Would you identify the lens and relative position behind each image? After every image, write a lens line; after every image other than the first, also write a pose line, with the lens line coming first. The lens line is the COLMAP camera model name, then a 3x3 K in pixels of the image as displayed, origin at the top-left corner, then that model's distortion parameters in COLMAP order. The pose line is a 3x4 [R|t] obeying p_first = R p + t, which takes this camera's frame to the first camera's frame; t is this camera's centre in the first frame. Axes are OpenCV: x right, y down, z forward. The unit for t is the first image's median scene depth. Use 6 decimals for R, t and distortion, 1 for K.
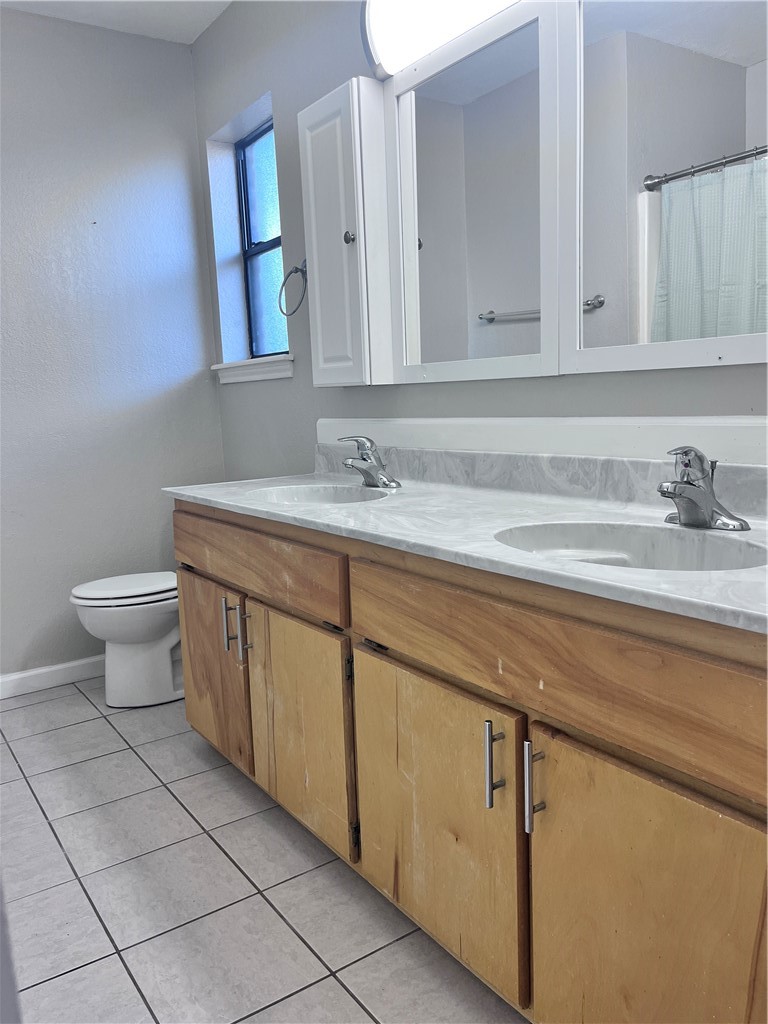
lens RADIAL K [[778.2, 0, 384.0], [0, 778.2, 512.0], [0, 0, 1]] dist [0.071903, -0.107892]
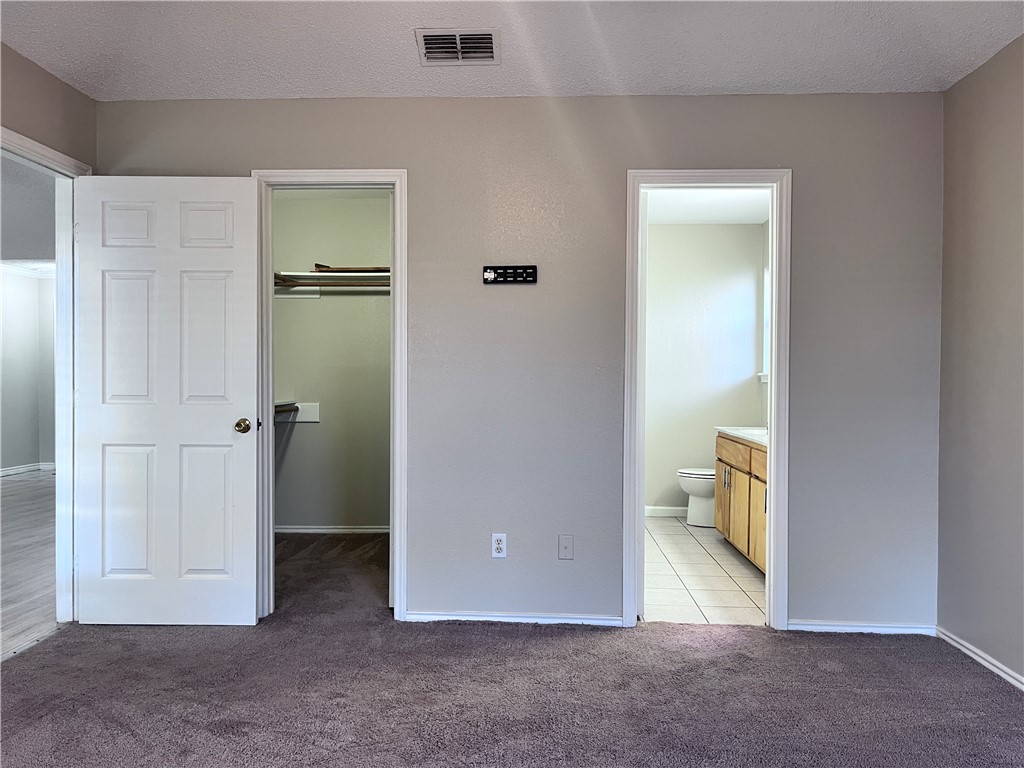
lens RADIAL K [[778.2, 0, 515.1], [0, 778.2, 387.2], [0, 0, 1]] dist [0.071903, -0.107892]
pose [[0.796898, 0.062431, -0.600880, 0.702796], [-0.135570, 0.987758, -0.077168, 0.124262], [0.588706, 0.142956, 0.795606, -1.370126]]
